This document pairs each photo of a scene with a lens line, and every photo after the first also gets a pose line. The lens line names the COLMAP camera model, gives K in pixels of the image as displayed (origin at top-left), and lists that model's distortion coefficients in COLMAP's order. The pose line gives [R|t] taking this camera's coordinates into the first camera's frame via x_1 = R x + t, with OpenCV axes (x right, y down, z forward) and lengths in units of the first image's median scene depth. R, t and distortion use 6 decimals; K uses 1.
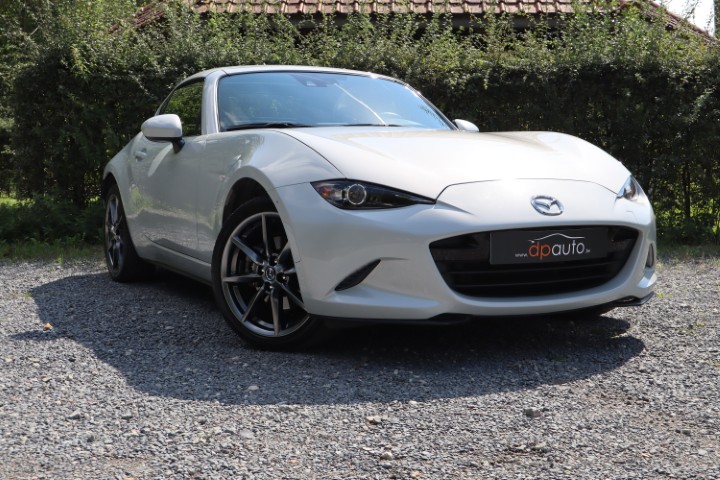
lens RADIAL K [[953.0, 0, 359.0], [0, 953.0, 236.6], [0, 0, 1]] dist [0.033693, 0.000000]
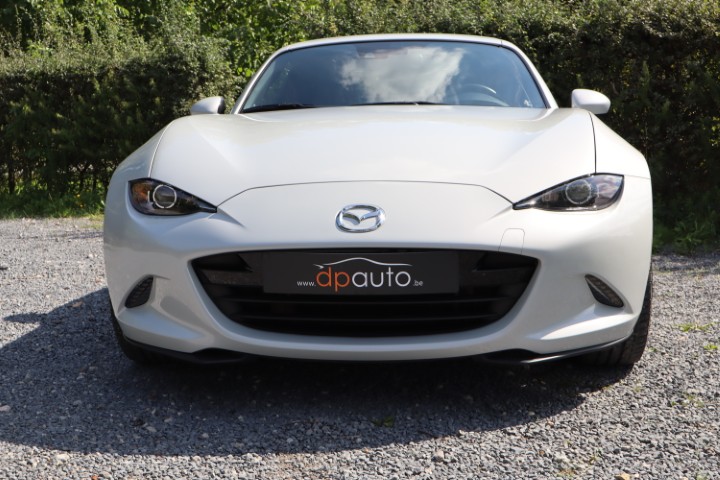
lens RADIAL K [[953.0, 0, 360.5], [0, 953.0, 238.9], [0, 0, 1]] dist [0.033693, 0.000000]
pose [[0.846574, 0.053042, -0.529621, 0.597659], [-0.030735, 0.998233, 0.050846, -0.055129], [0.531383, -0.026766, 0.846709, 0.371938]]
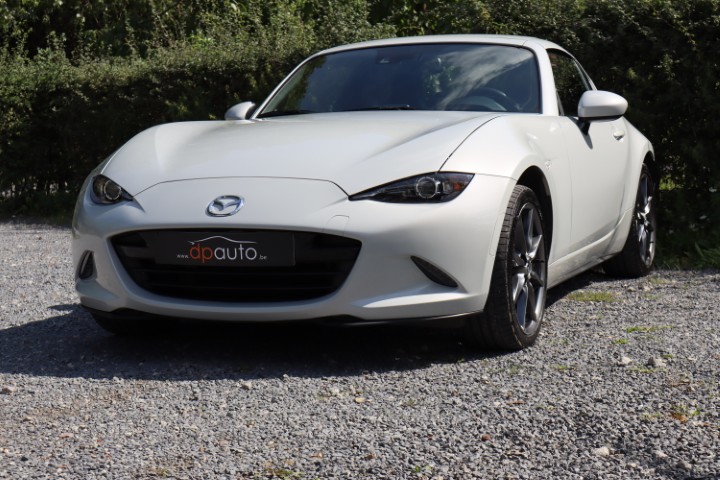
lens RADIAL K [[1411.8, 0, 358.8], [0, 1411.8, 241.8], [0, 0, 1]] dist [0.017301, 0.000000]
pose [[0.656231, 0.049006, -0.752967, 1.341227], [-0.042288, 0.998709, 0.028145, -0.042323], [0.753374, 0.013372, 0.657456, 0.188155]]
